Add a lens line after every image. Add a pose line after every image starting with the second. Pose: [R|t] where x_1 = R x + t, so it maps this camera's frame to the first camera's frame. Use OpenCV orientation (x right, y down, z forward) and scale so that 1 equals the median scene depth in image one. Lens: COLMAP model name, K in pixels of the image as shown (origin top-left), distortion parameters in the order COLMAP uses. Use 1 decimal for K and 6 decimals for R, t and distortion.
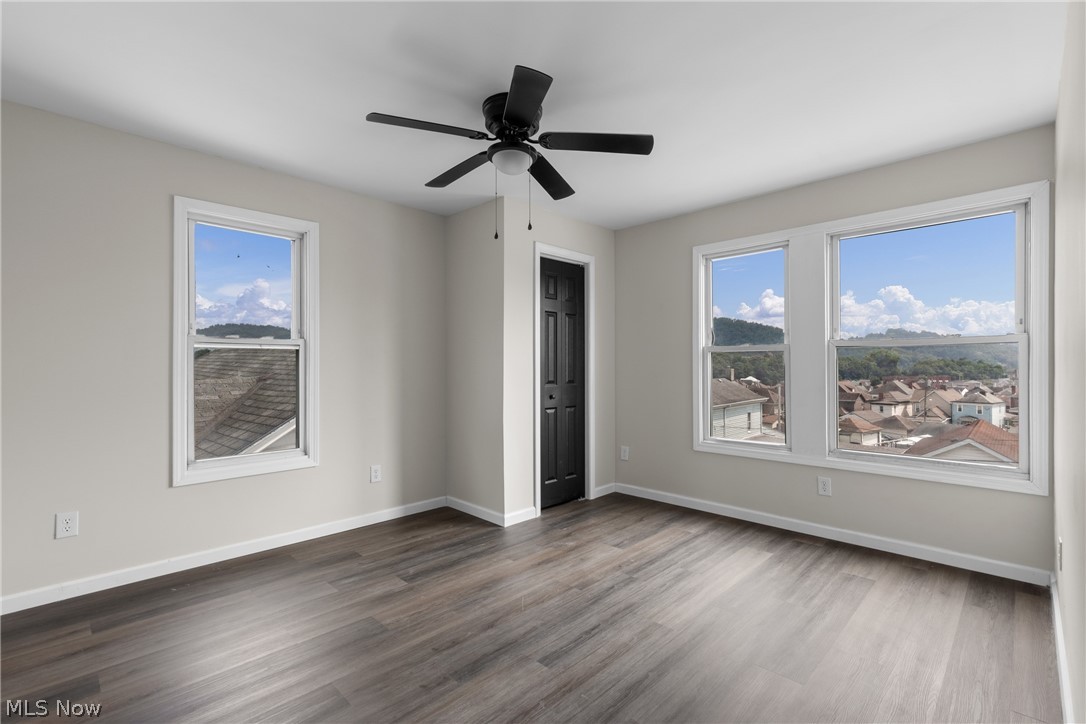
lens RADIAL K [[490.3, 0, 542.3], [0, 490.3, 368.0], [0, 0, 1]] dist [0.013646, -0.000264]
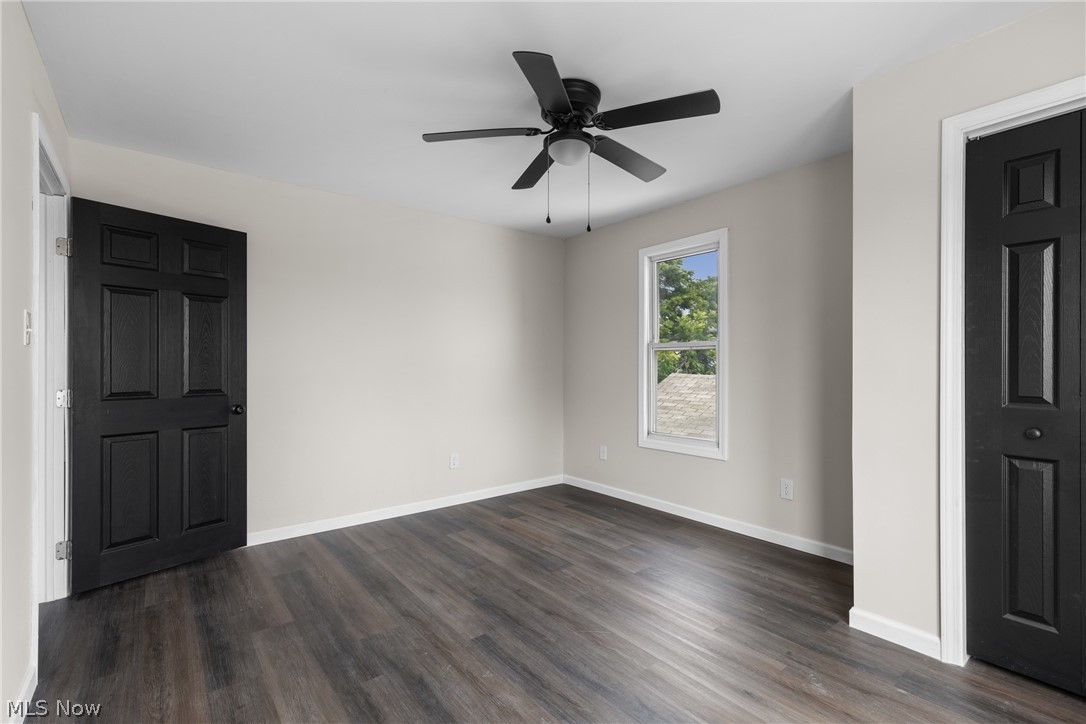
lens RADIAL K [[487.7, 0, 543.0], [0, 487.7, 362.0], [0, 0, 1]] dist [0.009730, -0.000279]
pose [[-0.117052, -0.005822, -0.993109, 0.933025], [-0.001483, 0.999983, -0.005688, -0.006240], [0.993125, 0.000807, -0.117059, 1.102154]]
